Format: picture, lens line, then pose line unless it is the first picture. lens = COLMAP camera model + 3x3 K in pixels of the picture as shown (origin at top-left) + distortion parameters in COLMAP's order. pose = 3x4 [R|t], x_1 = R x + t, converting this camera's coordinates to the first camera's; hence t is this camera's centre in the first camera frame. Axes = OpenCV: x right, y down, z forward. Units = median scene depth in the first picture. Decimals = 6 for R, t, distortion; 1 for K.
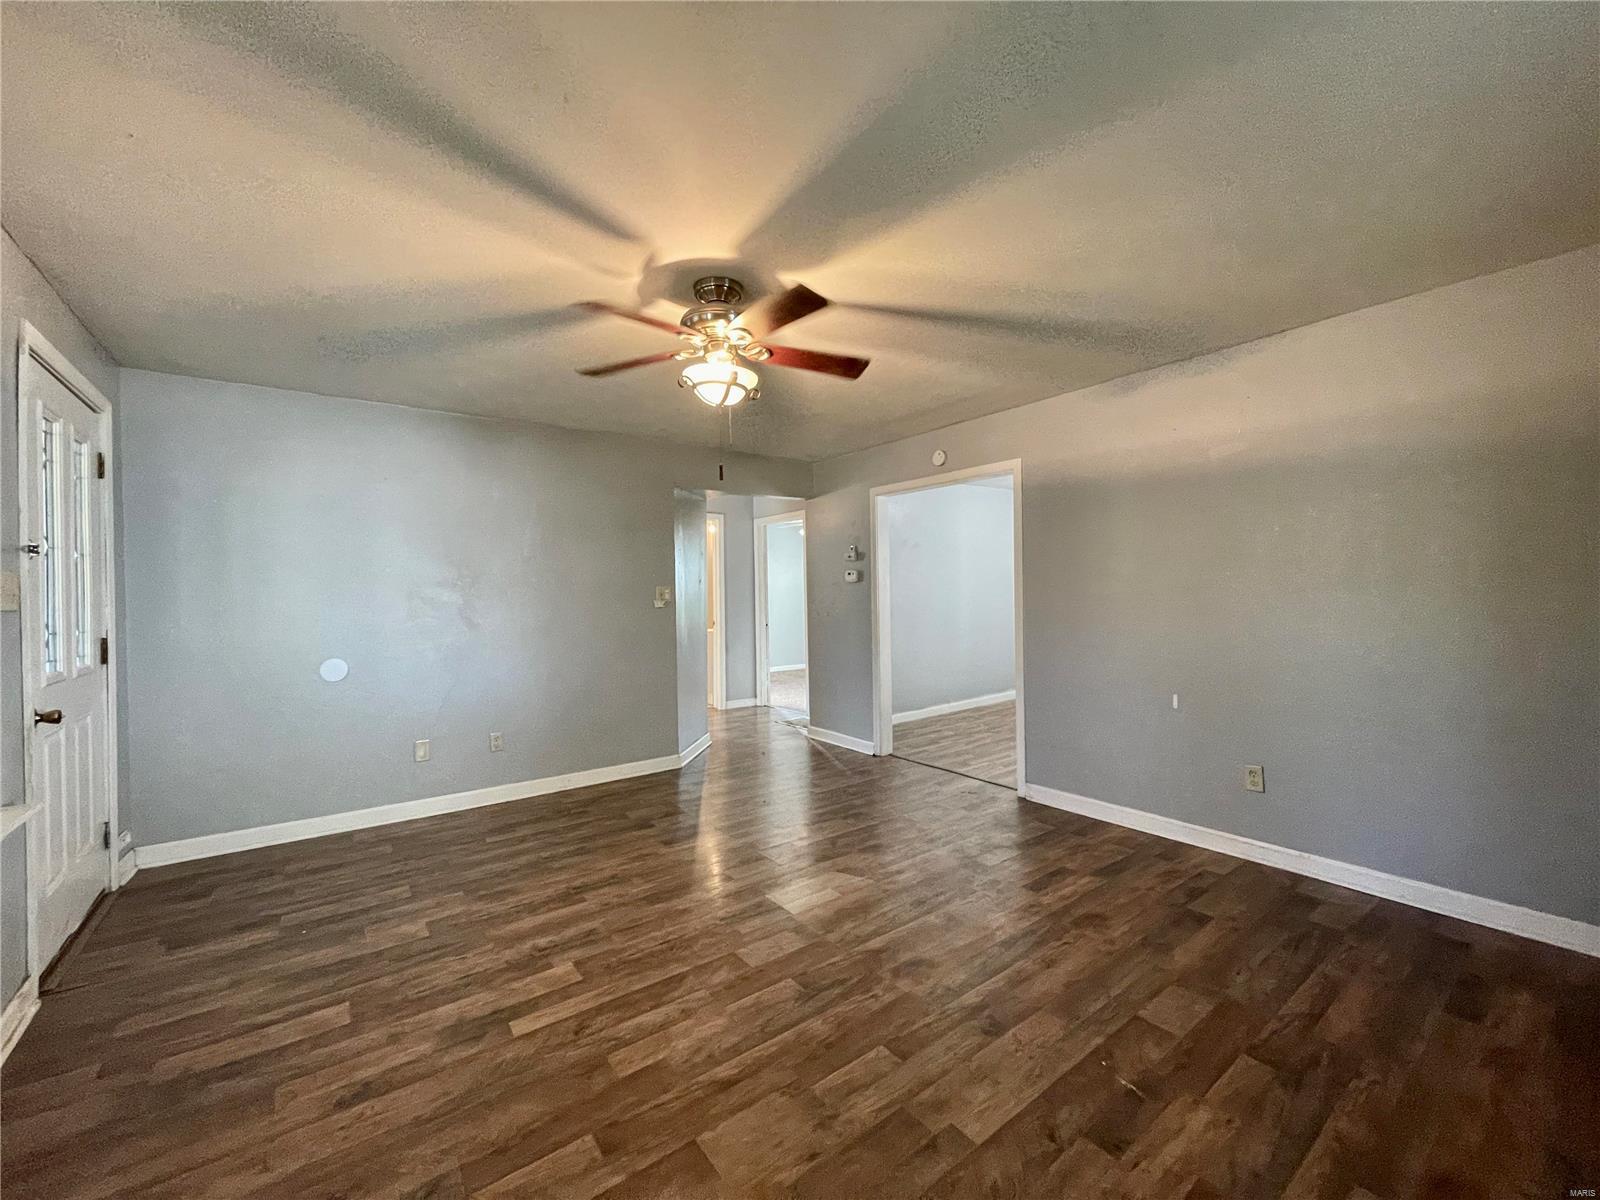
lens RADIAL K [[643.8, 0, 796.2], [0, 643.8, 603.1], [0, 0, 1]] dist [-0.001901, 0.000585]
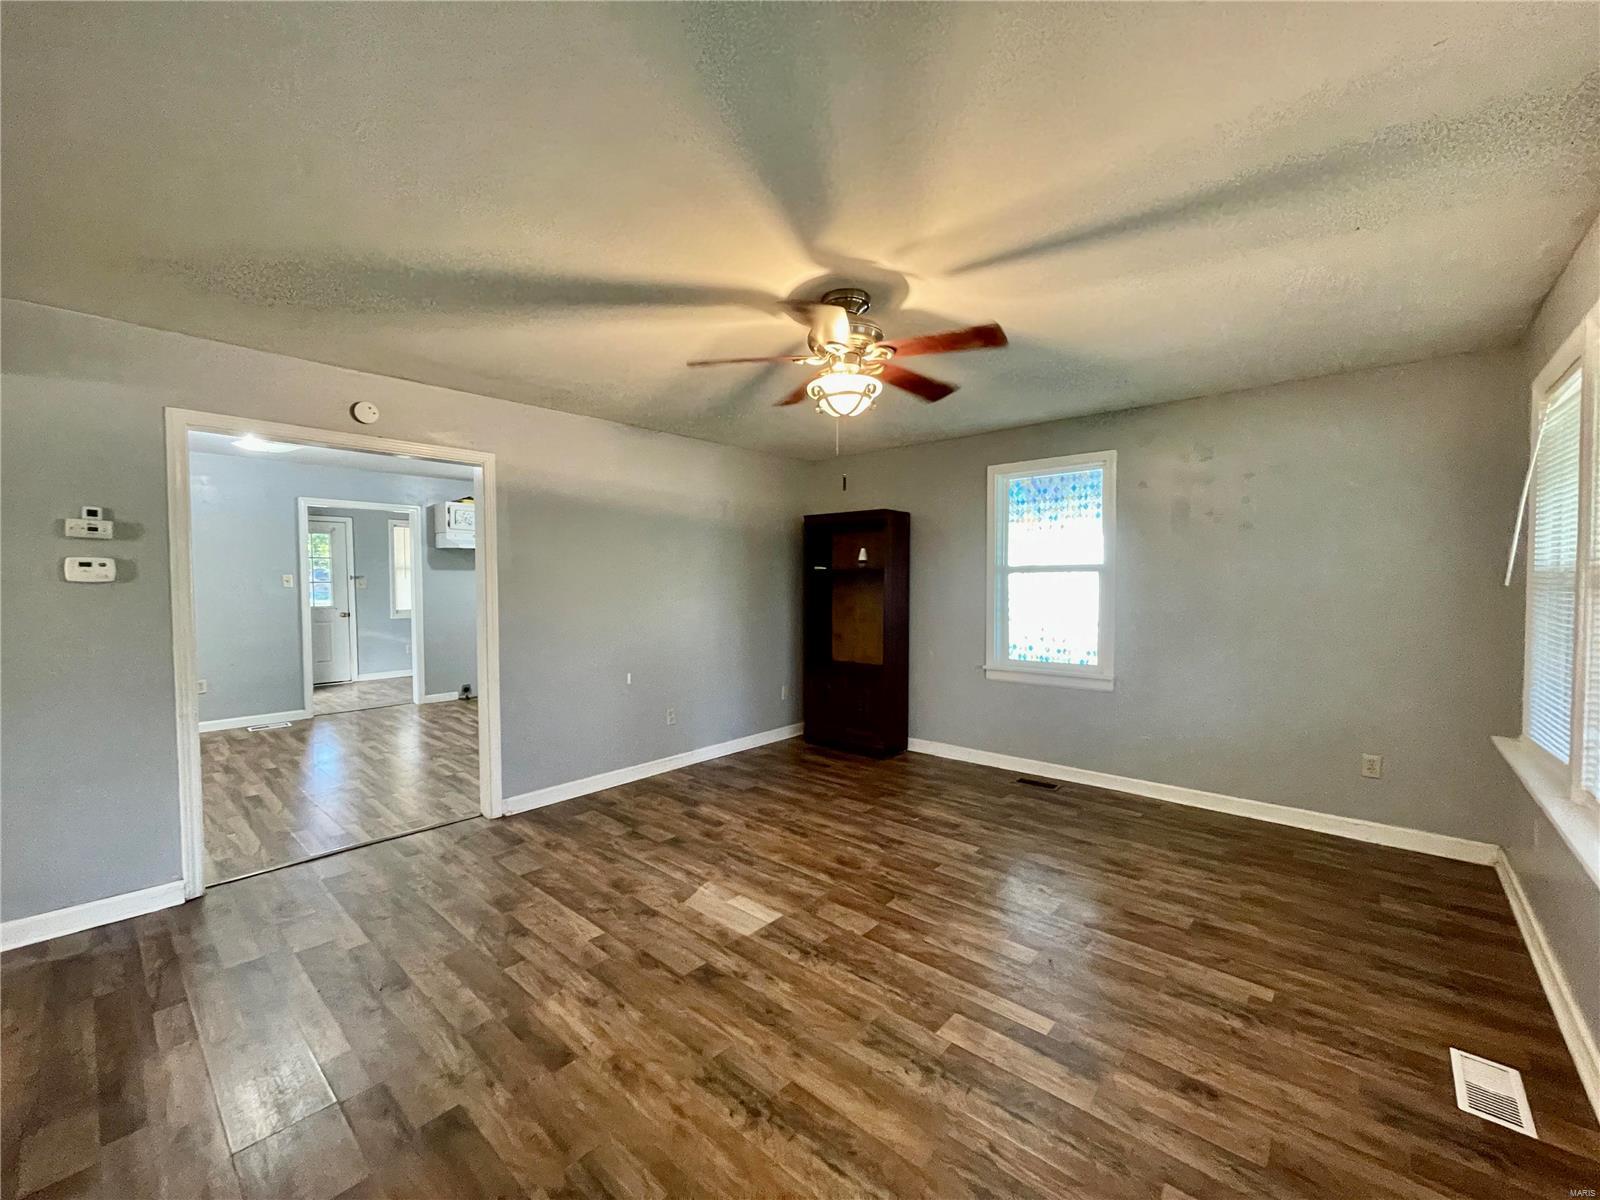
lens RADIAL K [[647.6, 0, 793.0], [0, 647.6, 599.2], [0, 0, 1]] dist [-0.001127, 0.000084]
pose [[-0.195378, -0.015824, 0.980600, -1.099954], [0.018821, 0.999625, 0.019881, -0.043571], [-0.980547, 0.022341, -0.195006, 1.279915]]
